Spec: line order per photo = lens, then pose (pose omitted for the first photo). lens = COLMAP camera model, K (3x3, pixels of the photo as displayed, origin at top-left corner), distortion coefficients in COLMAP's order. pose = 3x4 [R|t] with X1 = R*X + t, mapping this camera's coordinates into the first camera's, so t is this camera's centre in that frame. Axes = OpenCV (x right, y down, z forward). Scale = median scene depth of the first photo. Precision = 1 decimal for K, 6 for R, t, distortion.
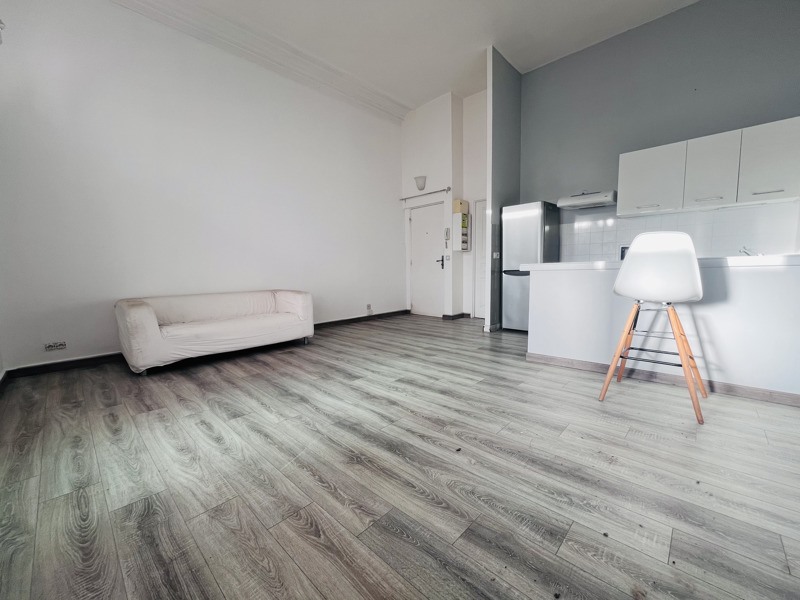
lens RADIAL K [[321.9, 0, 400.0], [0, 321.9, 300.0], [0, 0, 1]] dist [0.000747, 0.000072]
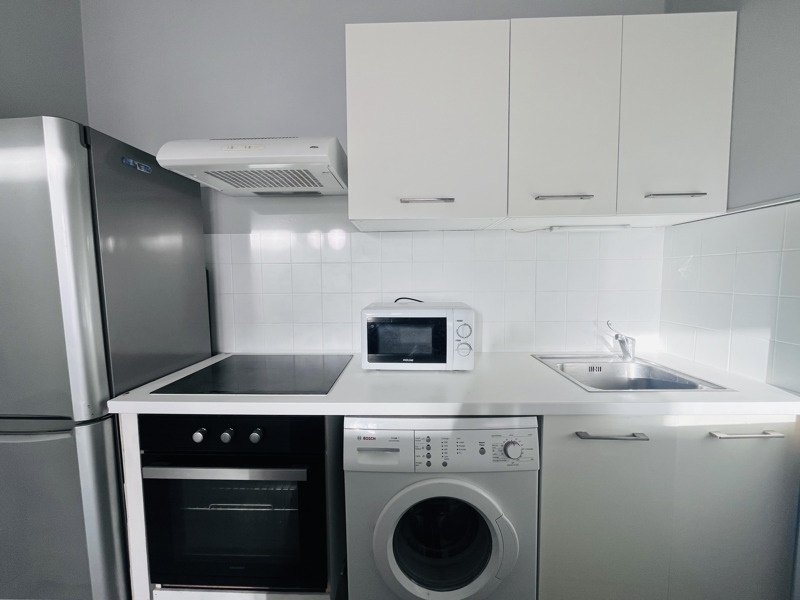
lens RADIAL K [[321.9, 0, 400.0], [0, 321.9, 300.0], [0, 0, 1]] dist [0.000747, 0.000072]
pose [[0.748737, -0.039347, 0.661698, 0.793620], [0.064682, 0.997810, -0.013856, -0.279381], [-0.659704, 0.053175, 0.749642, 1.171639]]
